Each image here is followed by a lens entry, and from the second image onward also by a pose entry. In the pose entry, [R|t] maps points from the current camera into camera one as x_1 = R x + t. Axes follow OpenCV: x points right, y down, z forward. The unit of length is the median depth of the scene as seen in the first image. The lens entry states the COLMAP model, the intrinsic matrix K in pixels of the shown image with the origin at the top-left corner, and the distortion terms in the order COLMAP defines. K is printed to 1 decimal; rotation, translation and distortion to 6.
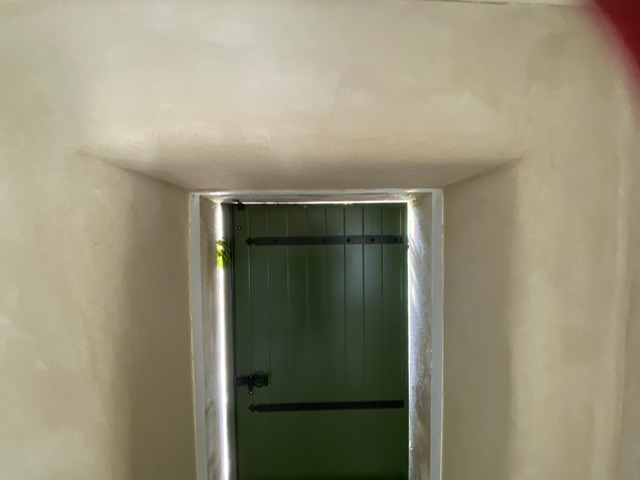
lens RADIAL K [[246.8, 0, 319.3], [0, 246.8, 232.3], [0, 0, 1]] dist [-0.030211, -0.000444]
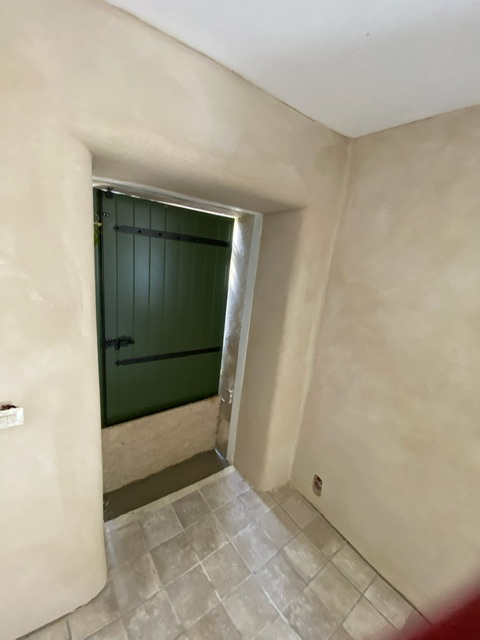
lens RADIAL K [[246.8, 0, 240.0], [0, 246.8, 320.0], [0, 0, 1]] dist [-0.030211, -0.000444]
pose [[0.833993, -0.034862, 0.550673, -0.481643], [-0.125106, 0.960064, 0.250252, 0.096968], [-0.537405, -0.277601, 0.796325, -0.367499]]
